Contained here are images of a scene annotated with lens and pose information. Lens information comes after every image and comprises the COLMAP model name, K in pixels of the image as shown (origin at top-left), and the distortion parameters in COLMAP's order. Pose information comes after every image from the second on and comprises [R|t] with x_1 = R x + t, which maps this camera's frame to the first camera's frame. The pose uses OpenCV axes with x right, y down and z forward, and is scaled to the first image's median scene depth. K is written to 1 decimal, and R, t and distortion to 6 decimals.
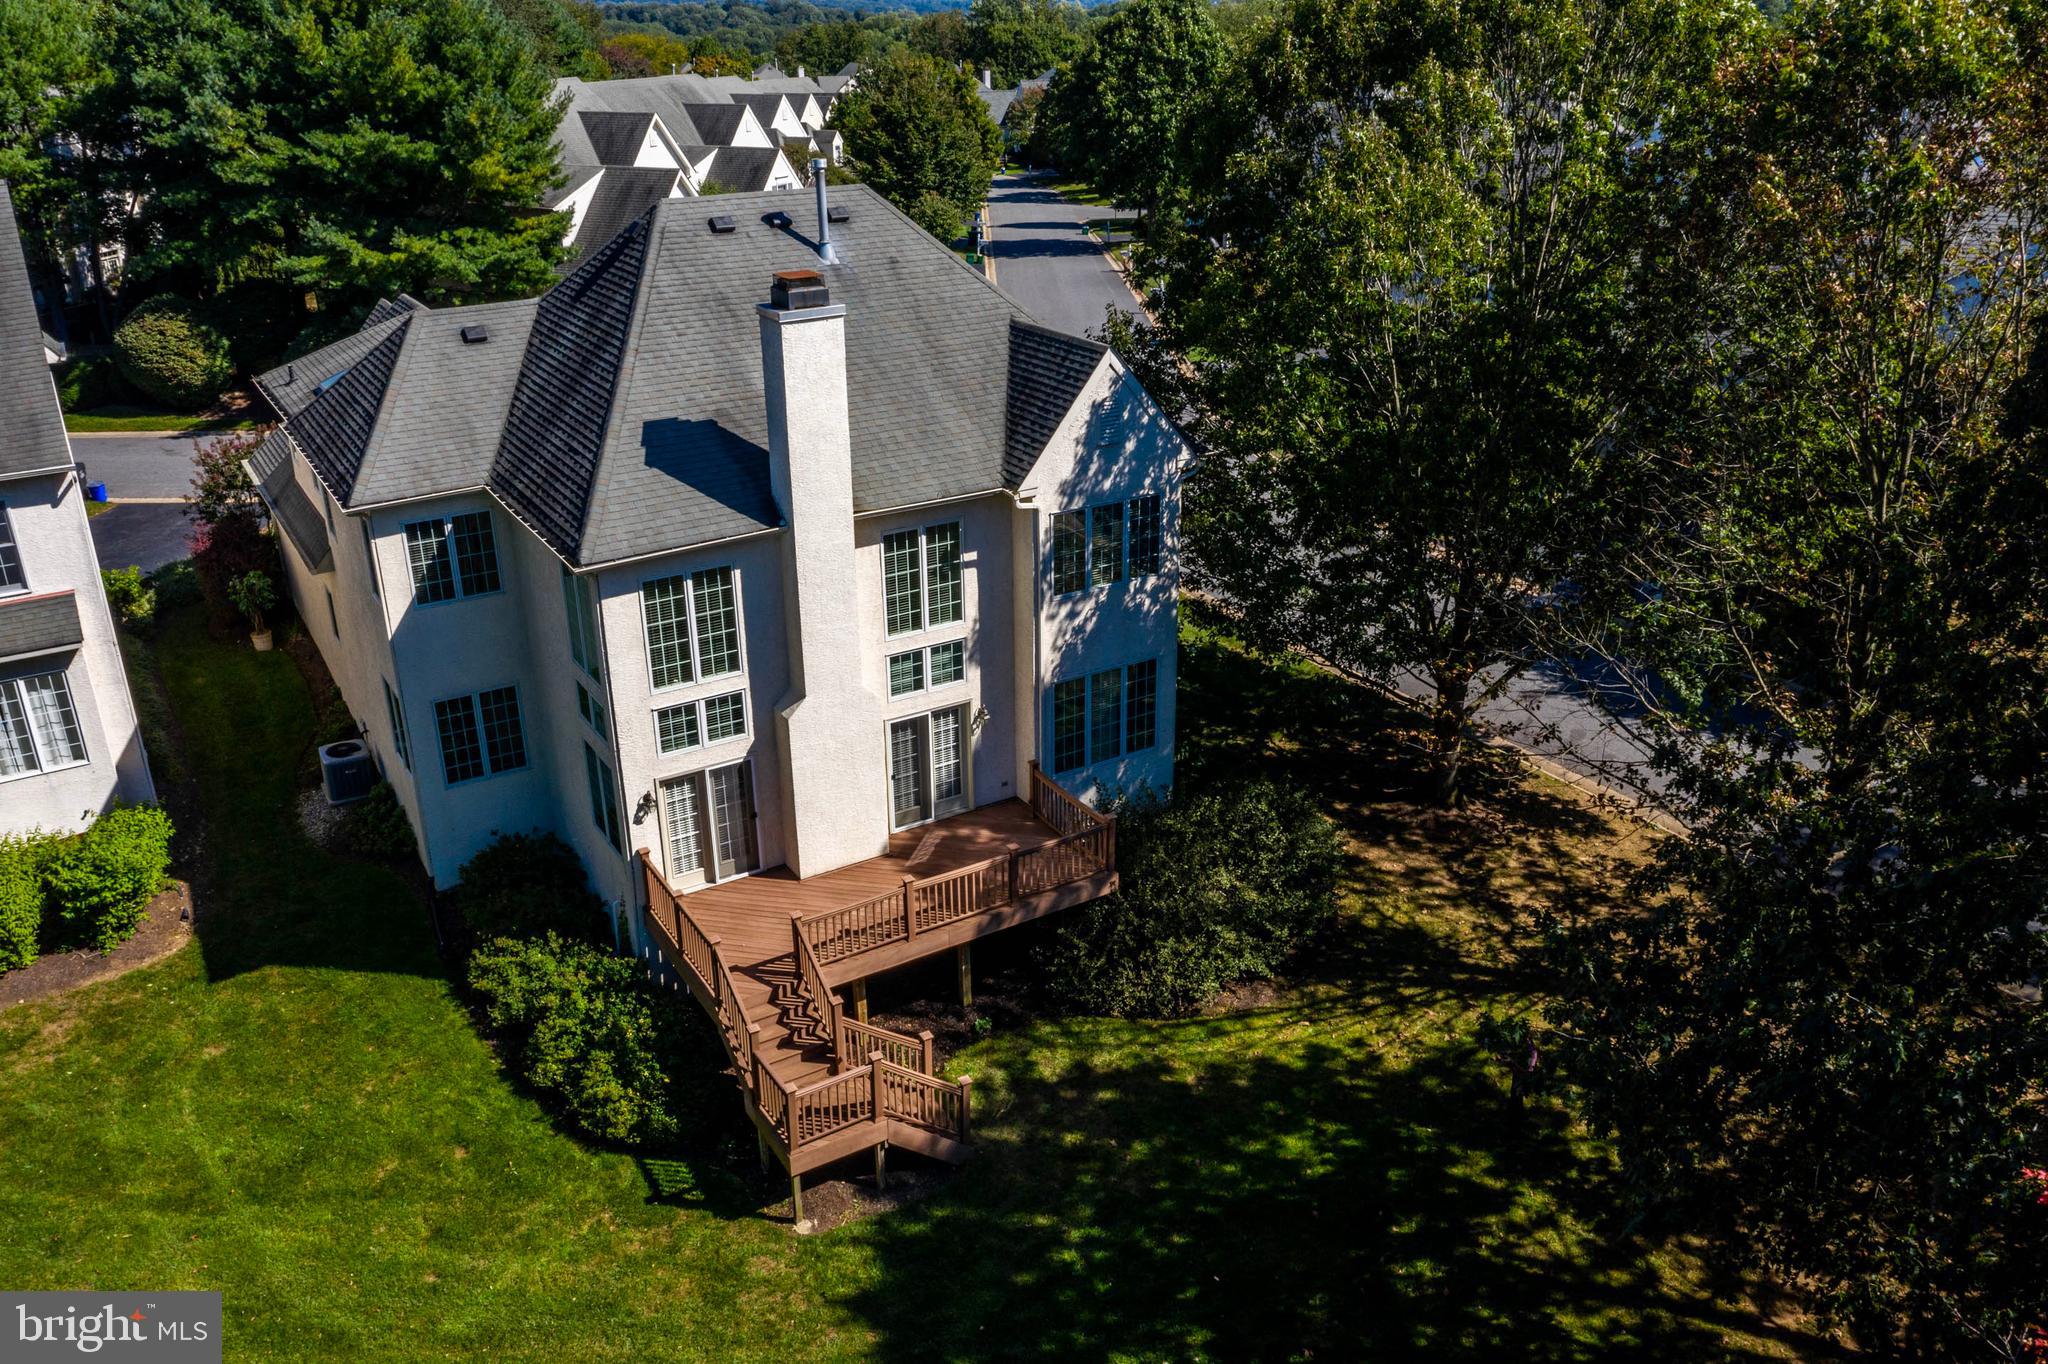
lens RADIAL K [[1571.1, 0, 1024.0], [0, 1571.1, 682.0], [0, 0, 1]] dist [-0.105972, 0.001408]
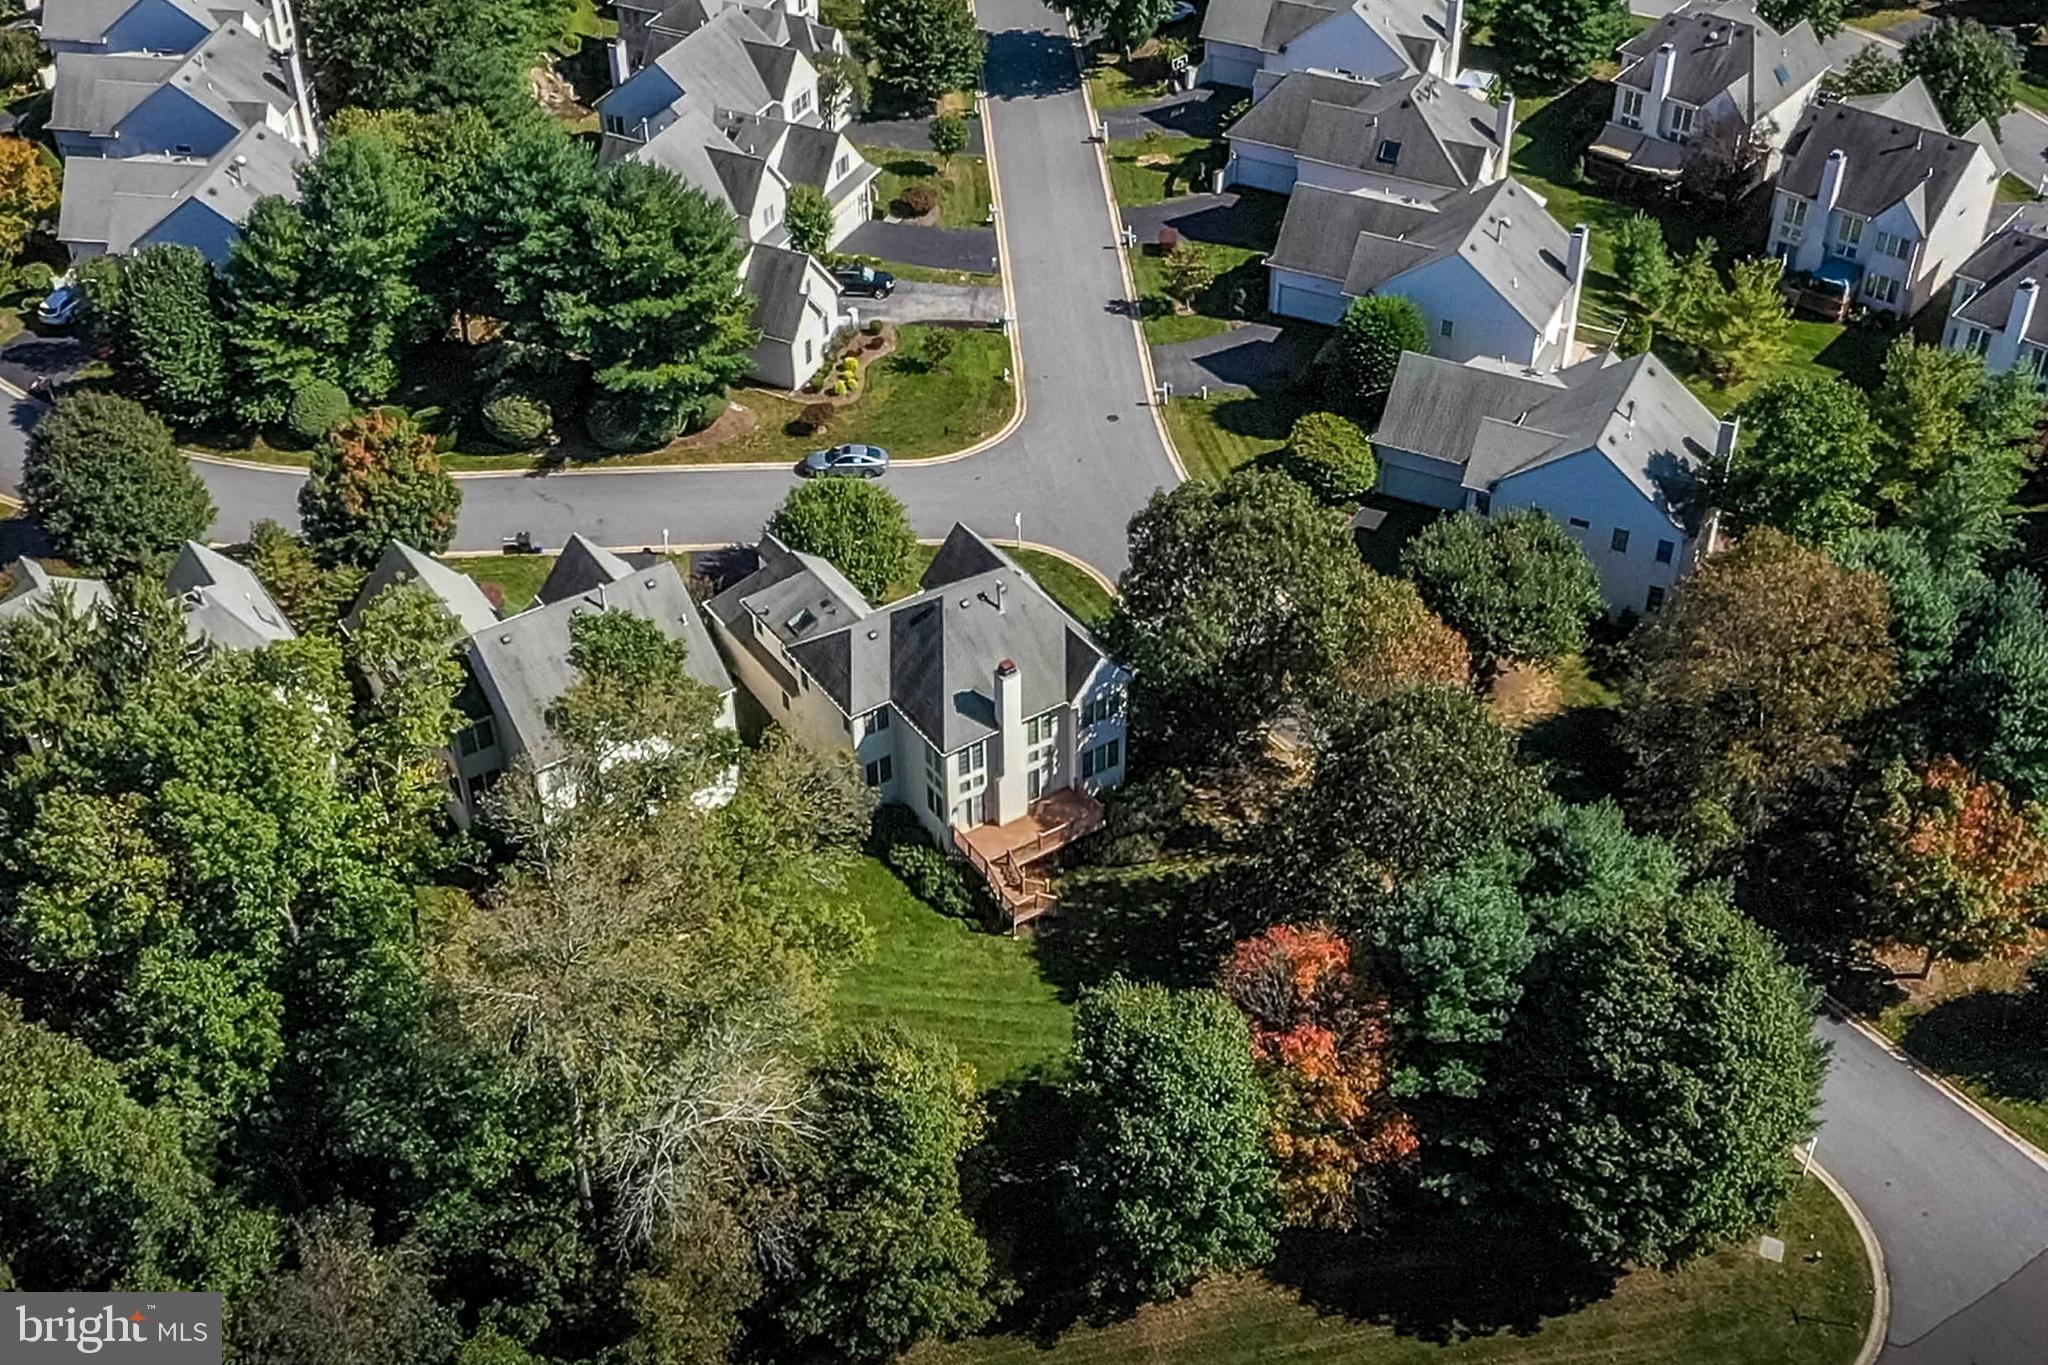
lens RADIAL K [[2319.3, 0, 1024.0], [0, 2319.3, 682.5], [0, 0, 1]] dist [-0.026772, -0.006926]
pose [[0.999057, -0.019328, 0.038876, -0.274172], [0.007072, 0.955927, 0.293519, -1.503709], [-0.042836, -0.292968, 0.955162, -3.321233]]
